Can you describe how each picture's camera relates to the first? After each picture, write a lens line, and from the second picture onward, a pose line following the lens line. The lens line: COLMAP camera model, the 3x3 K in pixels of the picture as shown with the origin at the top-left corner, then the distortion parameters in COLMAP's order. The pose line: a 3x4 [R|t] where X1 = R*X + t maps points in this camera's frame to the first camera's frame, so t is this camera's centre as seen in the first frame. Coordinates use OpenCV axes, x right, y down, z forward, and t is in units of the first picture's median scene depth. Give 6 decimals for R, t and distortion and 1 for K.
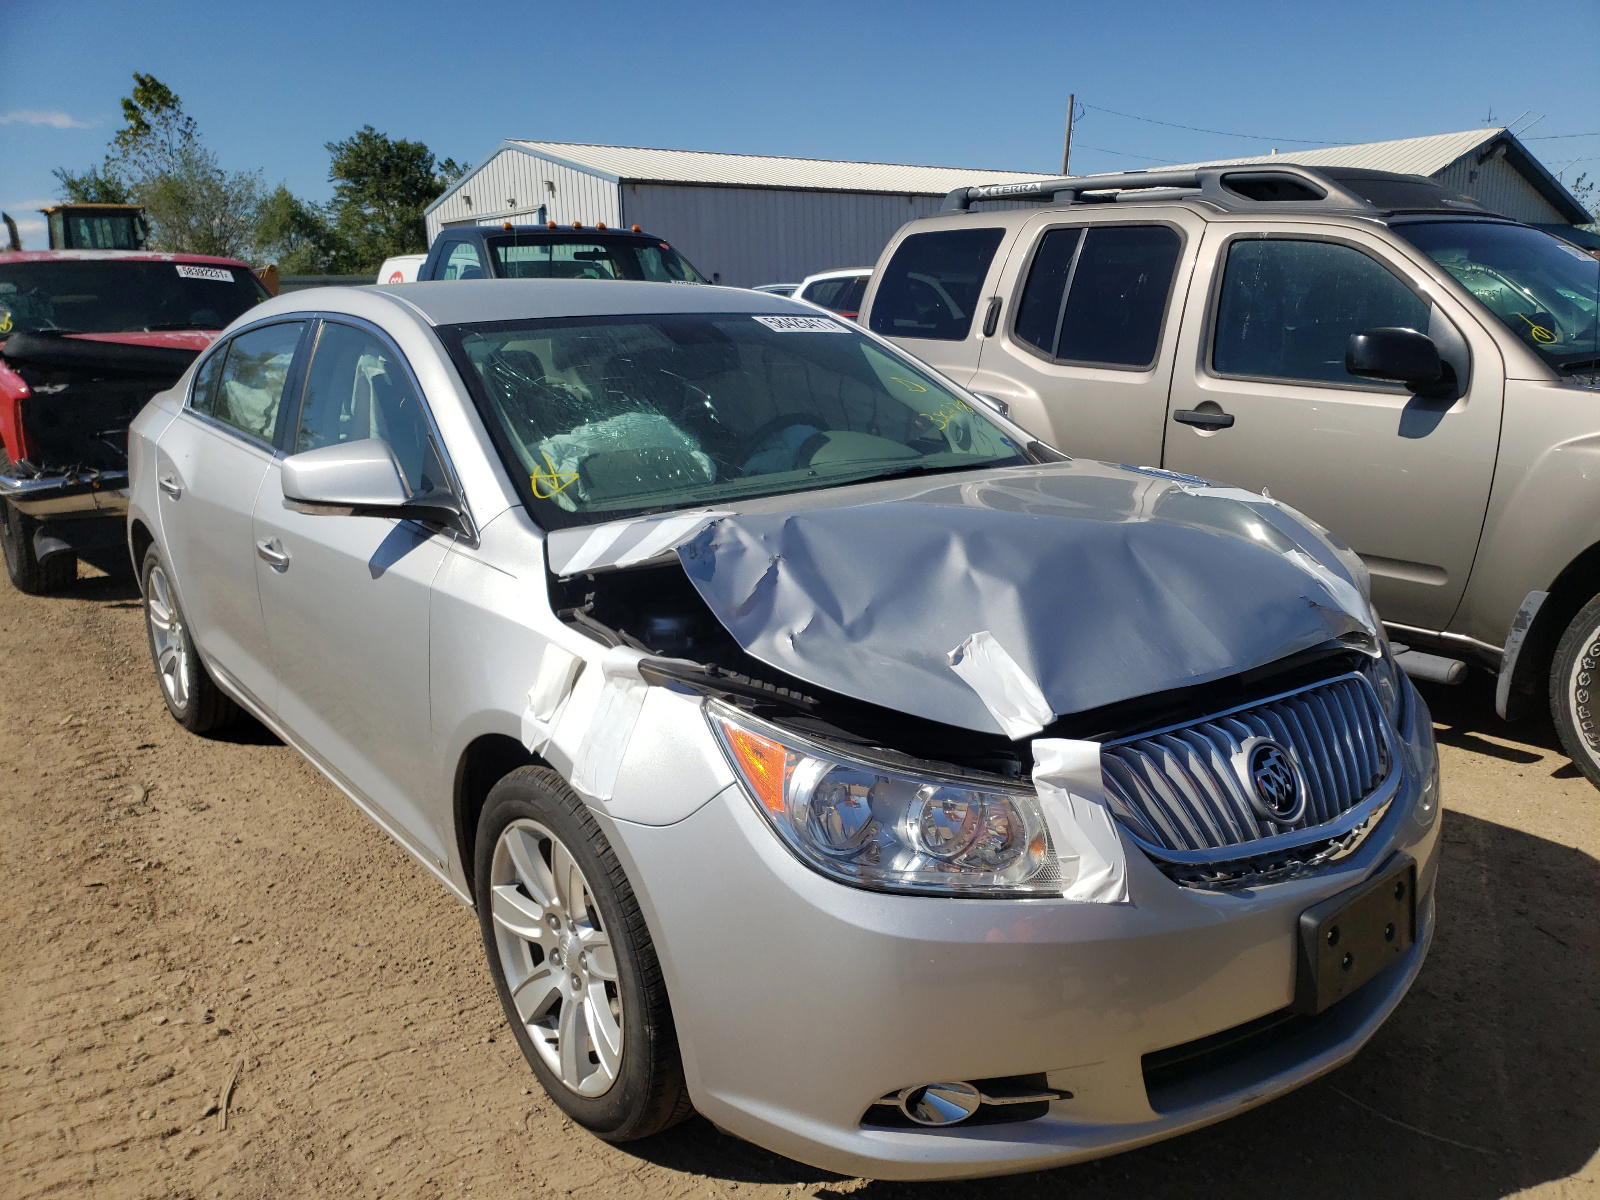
lens RADIAL K [[1231.7, 0, 888.7], [0, 1231.7, 597.0], [0, 0, 1]] dist [0.005223, 0.031878]
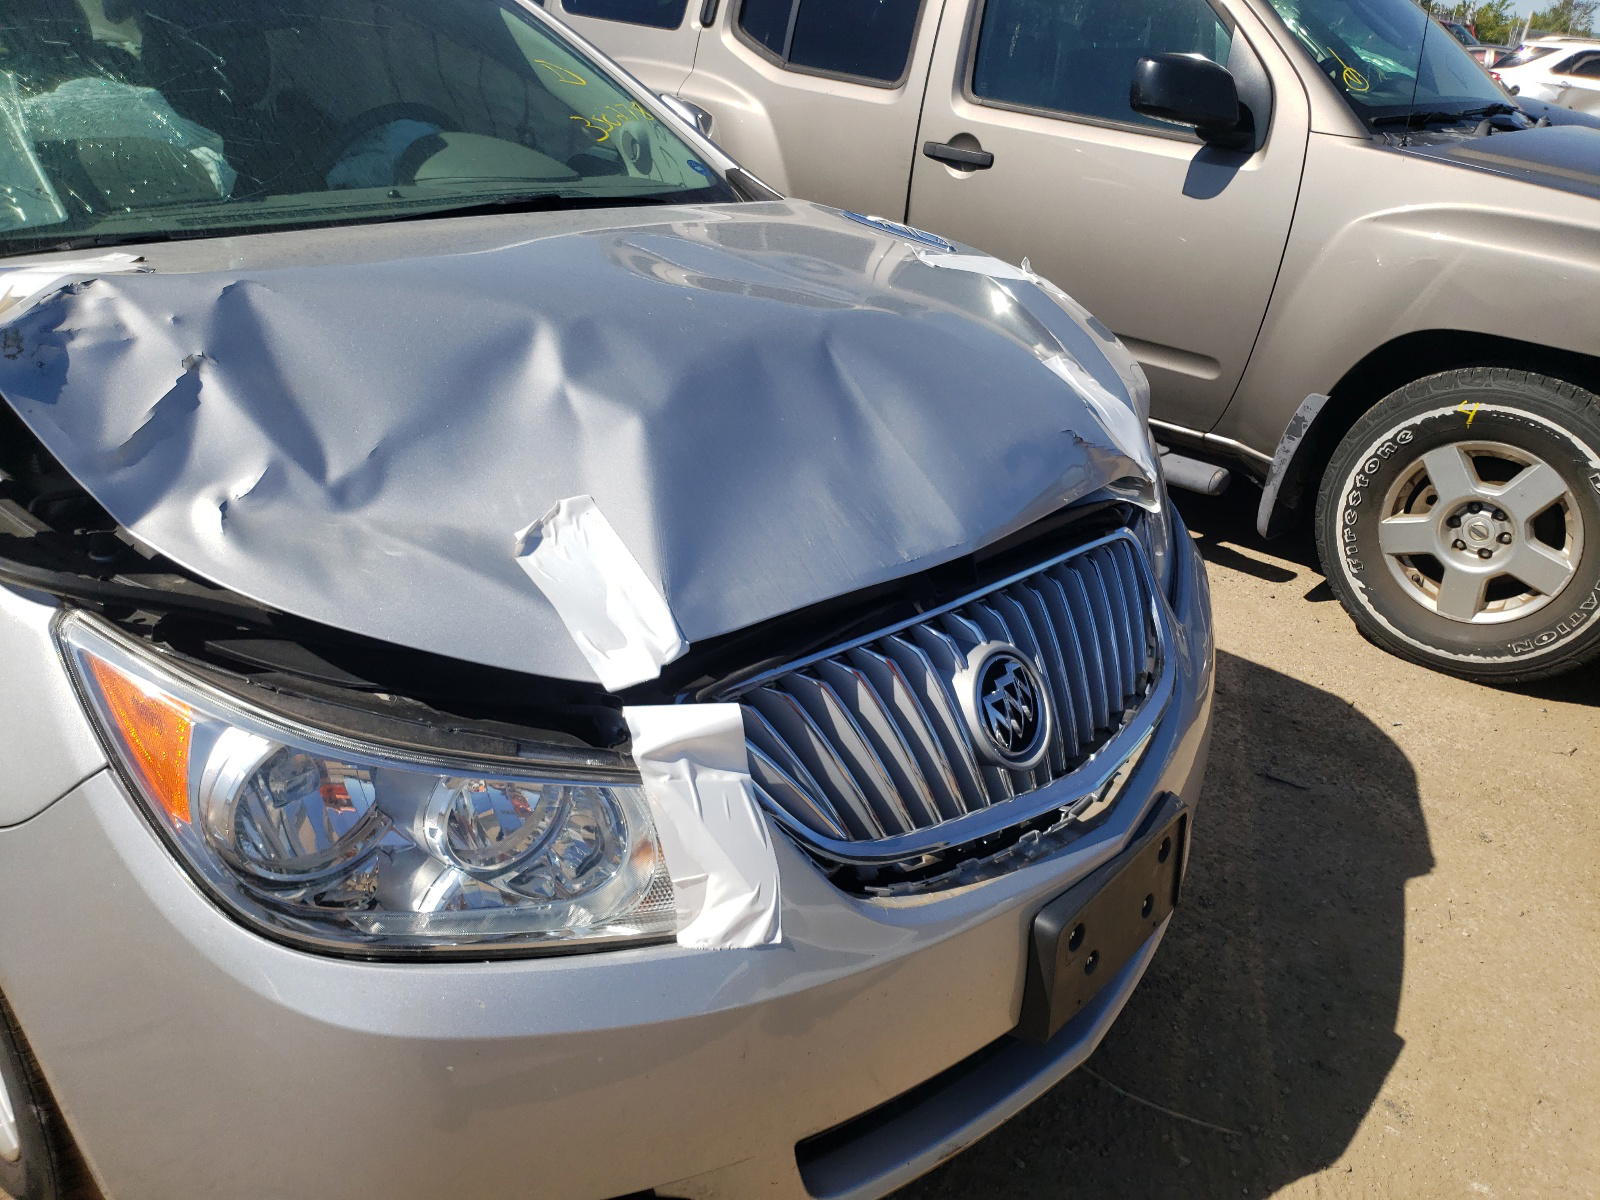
lens RADIAL K [[1231.7, 0, 888.7], [0, 1231.7, 597.0], [0, 0, 1]] dist [0.005223, 0.031878]
pose [[0.979885, 0.001781, 0.199553, 0.089890], [-0.043839, 0.977454, 0.206547, -0.047326], [-0.194686, -0.211141, 0.957871, 0.306860]]
